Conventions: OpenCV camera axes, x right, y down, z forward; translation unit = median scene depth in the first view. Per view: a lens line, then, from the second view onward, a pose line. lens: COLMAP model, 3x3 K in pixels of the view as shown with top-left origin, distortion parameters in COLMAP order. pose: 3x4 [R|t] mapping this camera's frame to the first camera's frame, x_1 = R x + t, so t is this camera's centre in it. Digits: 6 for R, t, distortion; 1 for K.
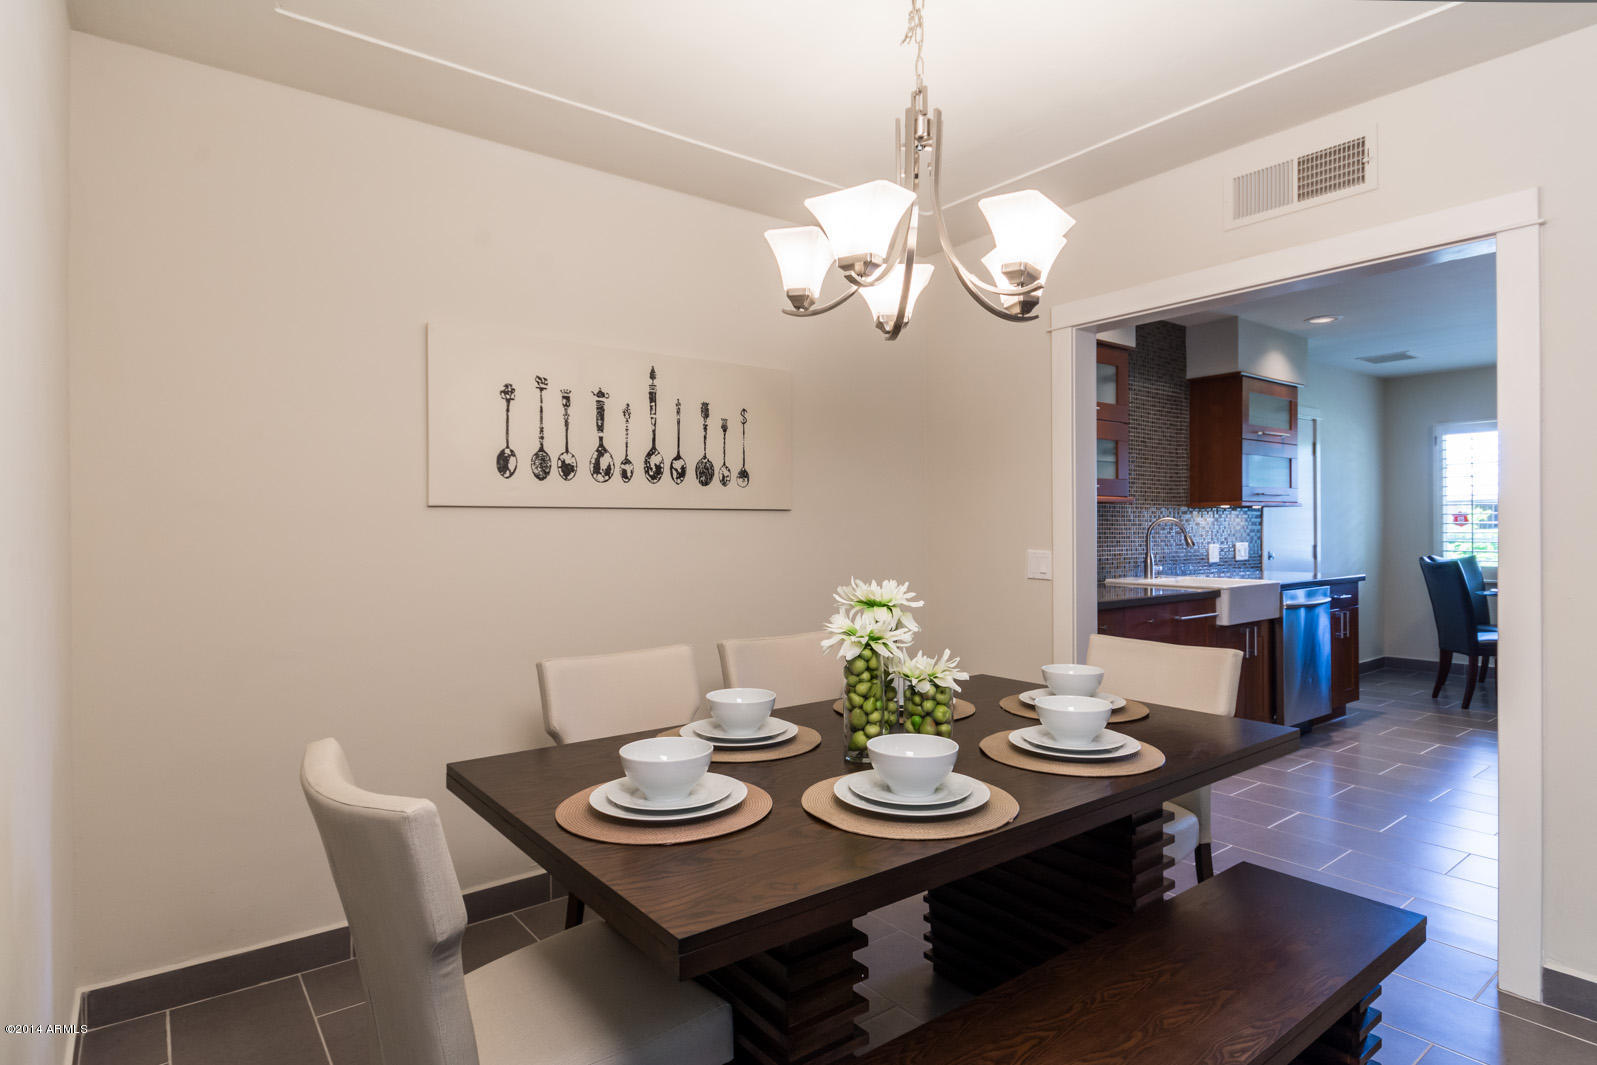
lens RADIAL K [[845.7, 0, 798.5], [0, 845.7, 532.5], [0, 0, 1]] dist [-0.000907, -0.000085]
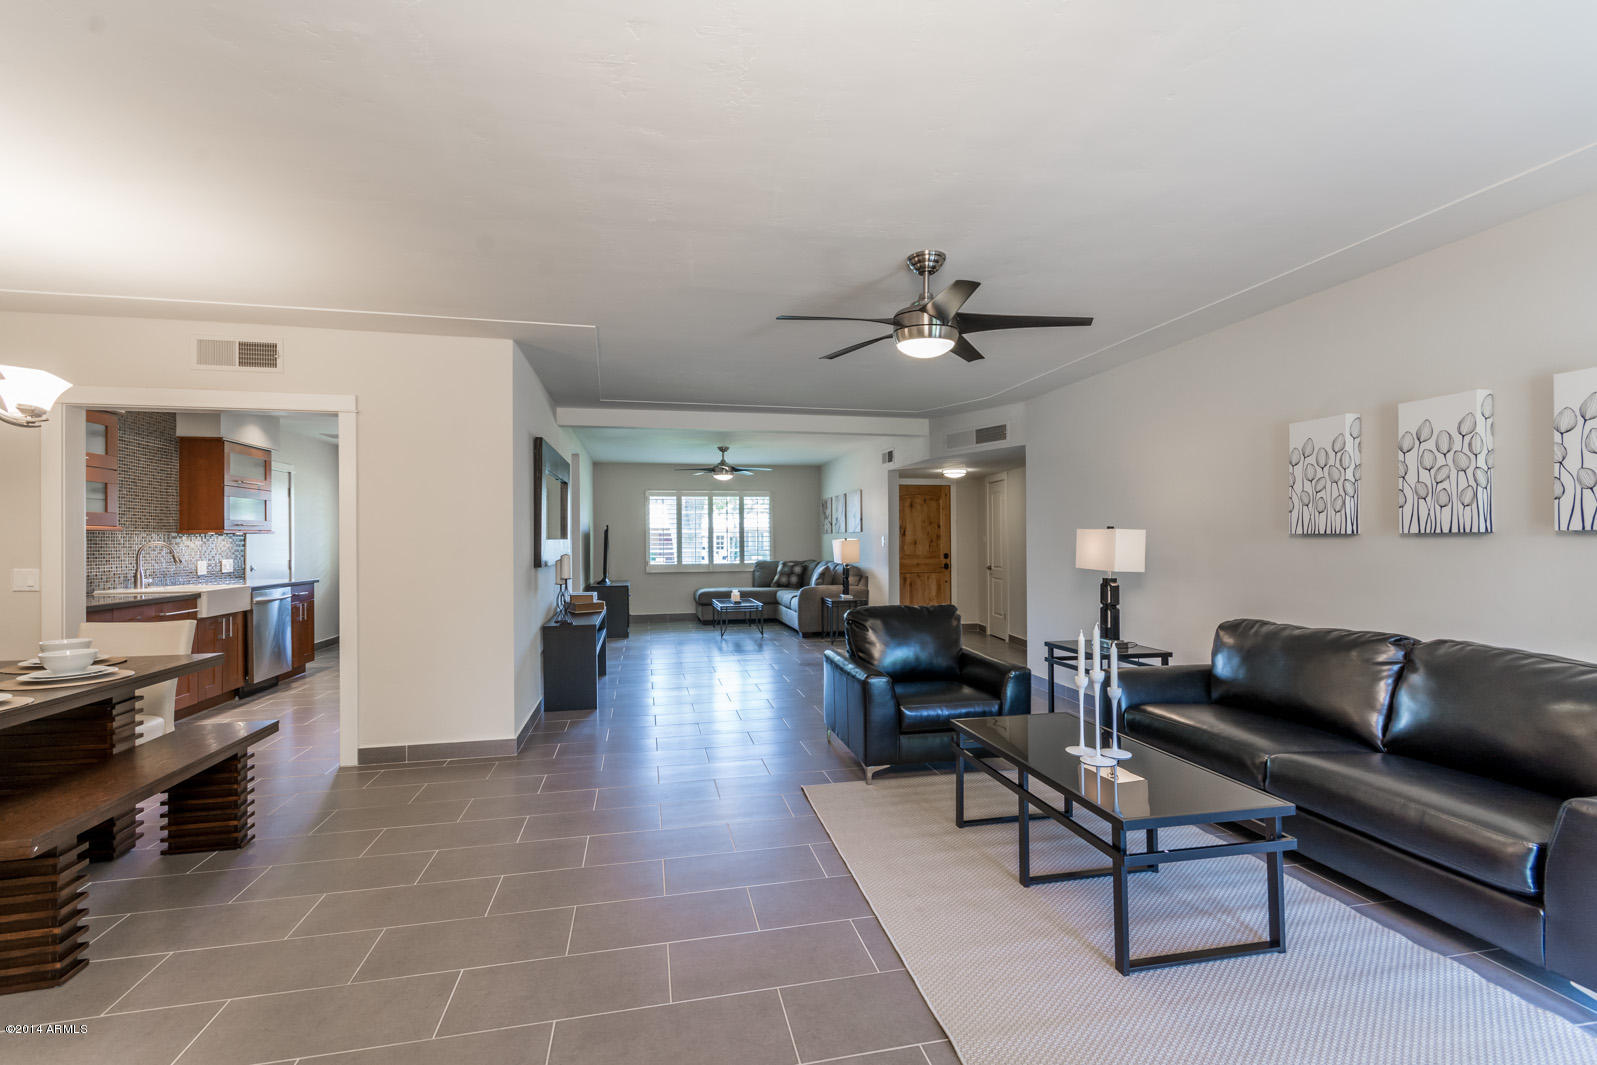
lens RADIAL K [[701.3, 0, 799.4], [0, 701.3, 533.9], [0, 0, 1]] dist [-0.000316, -0.000280]
pose [[0.421293, 0.008676, 0.906883, -0.152669], [0.011918, 0.999815, -0.015101, -0.001445], [-0.906846, 0.017170, 0.421112, -0.424781]]
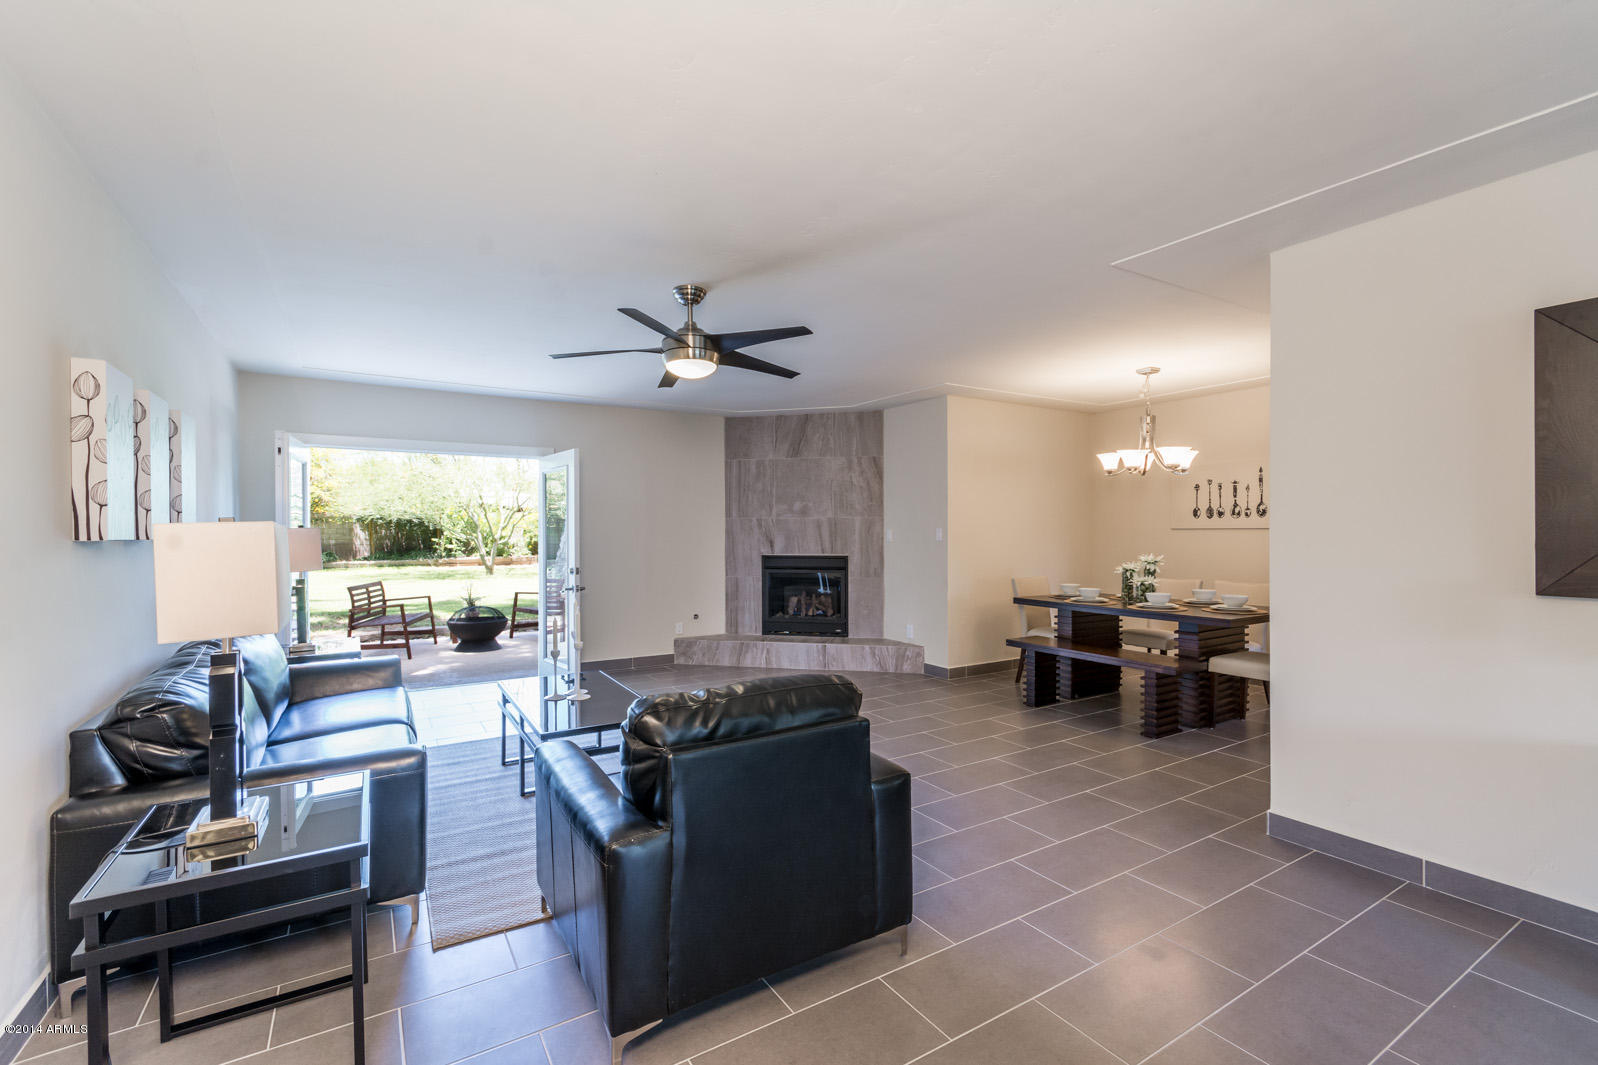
lens RADIAL K [[701.7, 0, 799.9], [0, 701.7, 533.9], [0, 0, 1]] dist [-0.000316, -0.000280]
pose [[-0.095995, 0.008078, -0.995349, 1.336577], [-0.003100, 0.999960, 0.008415, -0.018752], [0.995377, 0.003893, -0.095966, -0.044326]]
